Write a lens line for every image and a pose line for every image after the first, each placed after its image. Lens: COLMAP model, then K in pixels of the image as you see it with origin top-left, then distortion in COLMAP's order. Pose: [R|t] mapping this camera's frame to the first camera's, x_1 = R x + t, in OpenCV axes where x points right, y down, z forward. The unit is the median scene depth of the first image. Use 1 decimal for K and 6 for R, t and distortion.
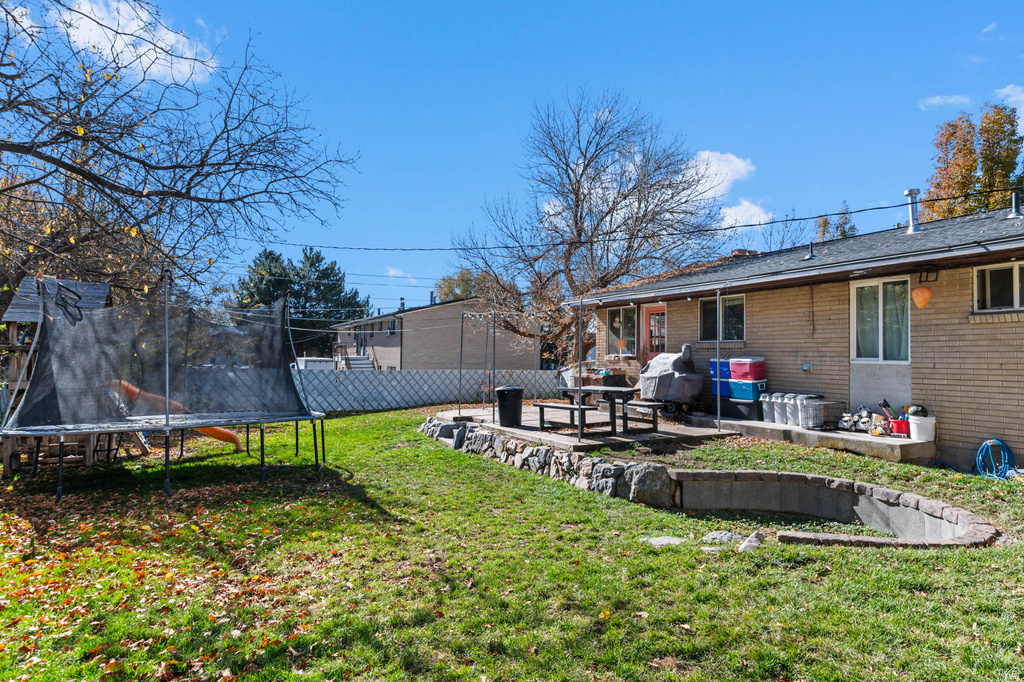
lens RADIAL K [[599.2, 0, 530.7], [0, 599.2, 345.6], [0, 0, 1]] dist [0.030772, -0.000211]
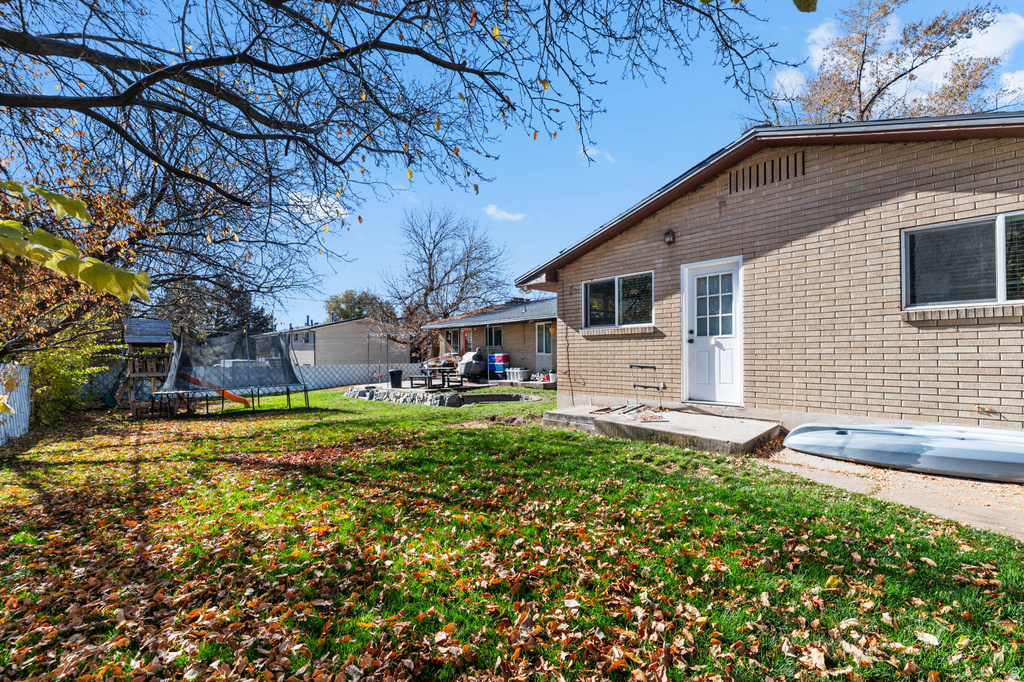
lens RADIAL K [[446.7, 0, 525.4], [0, 446.7, 354.4], [0, 0, 1]] dist [0.000968, -0.010612]
pose [[0.964089, -0.021406, 0.264714, -0.009481], [0.016539, 0.999651, 0.020601, -0.009199], [-0.265062, -0.015483, 0.964107, -0.601054]]
